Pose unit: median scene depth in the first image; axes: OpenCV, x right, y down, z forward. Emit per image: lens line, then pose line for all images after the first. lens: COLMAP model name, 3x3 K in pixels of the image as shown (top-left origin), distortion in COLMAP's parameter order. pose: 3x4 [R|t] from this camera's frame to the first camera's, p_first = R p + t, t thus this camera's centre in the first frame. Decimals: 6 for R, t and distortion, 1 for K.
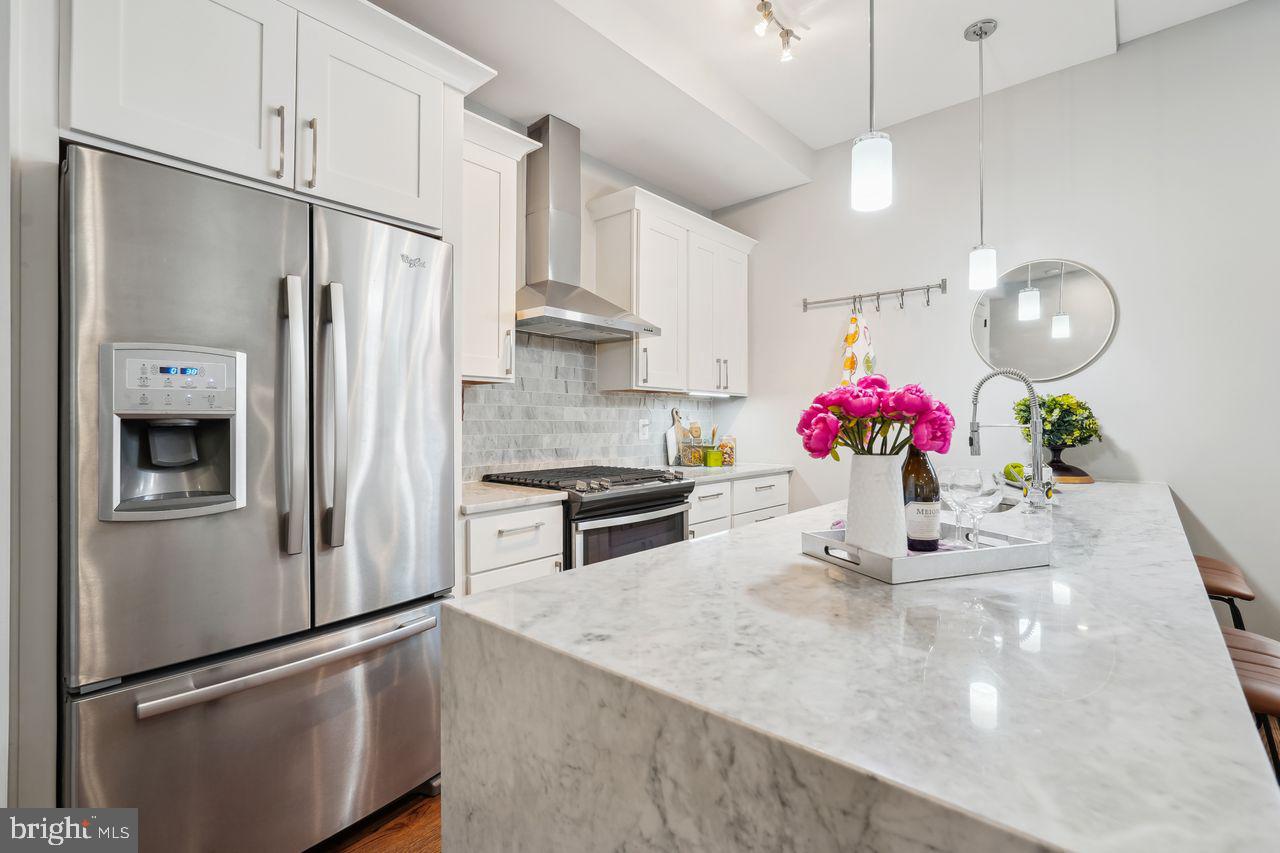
lens RADIAL K [[566.5, 0, 647.9], [0, 566.5, 420.2], [0, 0, 1]] dist [-0.011877, 0.006135]
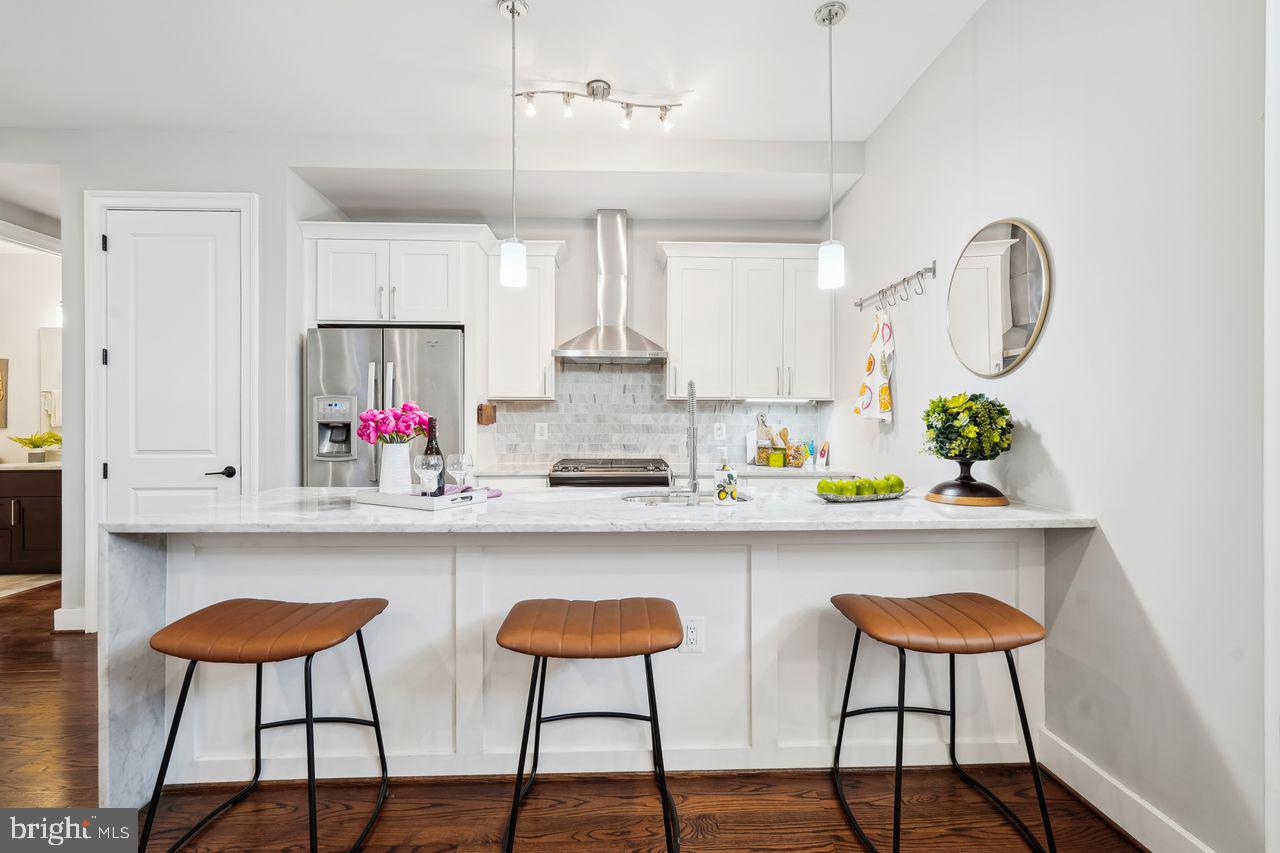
lens RADIAL K [[566.5, 0, 649.3], [0, 566.5, 422.0], [0, 0, 1]] dist [-0.011877, 0.006135]
pose [[0.699138, 0.002818, -0.714981, 0.854352], [-0.002237, 0.999996, 0.001755, -0.006369], [0.714983, 0.000373, 0.699141, 0.079708]]
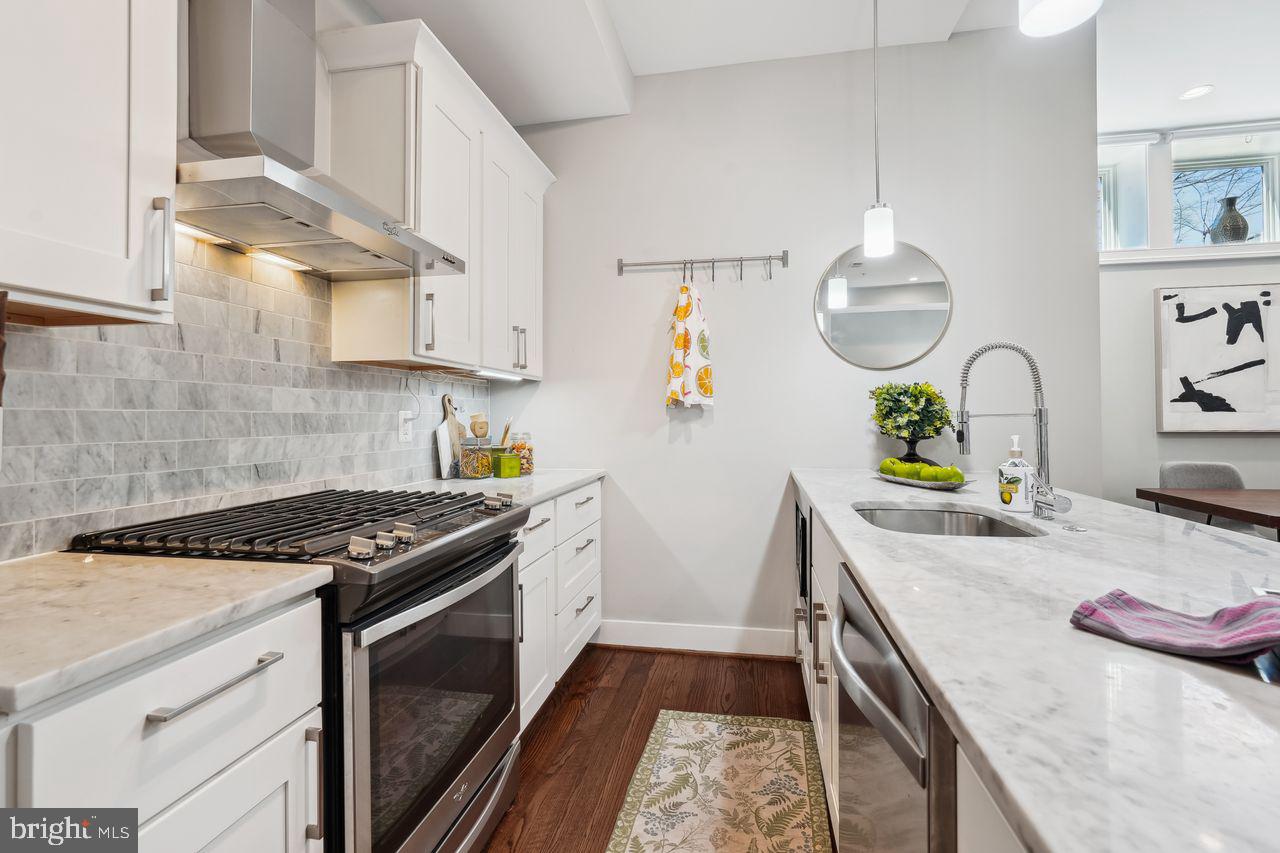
lens RADIAL K [[566.5, 0, 642.0], [0, 566.5, 411.9], [0, 0, 1]] dist [-0.011877, 0.006135]
pose [[0.865073, -0.001525, 0.501644, -0.113218], [0.004016, 0.999984, -0.003886, 0.004007], [-0.501630, 0.005376, 0.865065, 0.354788]]
